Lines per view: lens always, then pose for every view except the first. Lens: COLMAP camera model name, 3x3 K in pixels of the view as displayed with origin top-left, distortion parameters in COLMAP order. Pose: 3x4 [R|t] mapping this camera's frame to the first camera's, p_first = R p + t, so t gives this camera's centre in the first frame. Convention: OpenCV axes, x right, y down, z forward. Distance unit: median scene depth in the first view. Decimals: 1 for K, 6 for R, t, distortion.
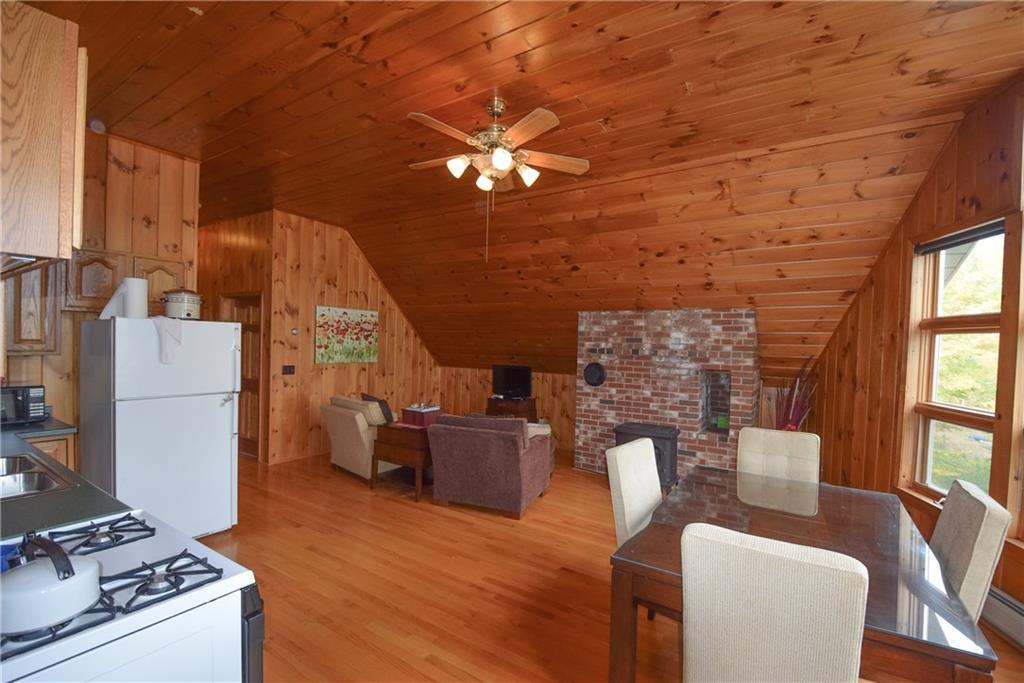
lens RADIAL K [[467.3, 0, 511.5], [0, 467.3, 347.2], [0, 0, 1]] dist [0.002759, 0.000160]
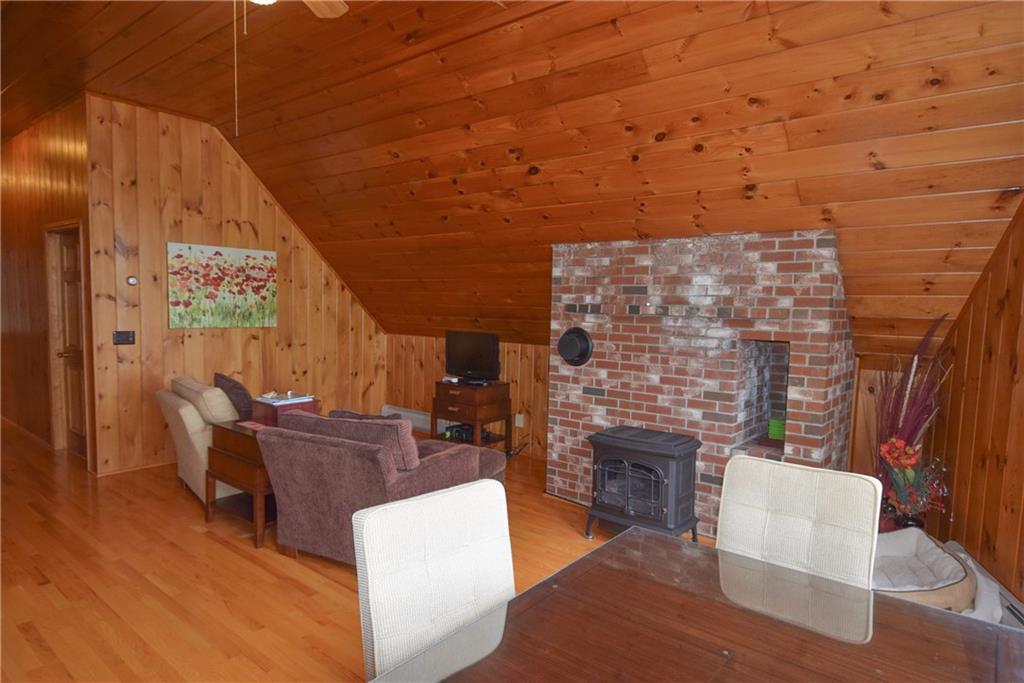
lens RADIAL K [[614.9, 0, 516.5], [0, 614.9, 349.5], [0, 0, 1]] dist [0.002468, -0.003078]
pose [[0.993497, 0.005328, -0.113732, 0.201067], [0.002182, 0.997830, 0.065809, 0.008617], [0.113836, -0.065630, 0.991329, 0.195440]]
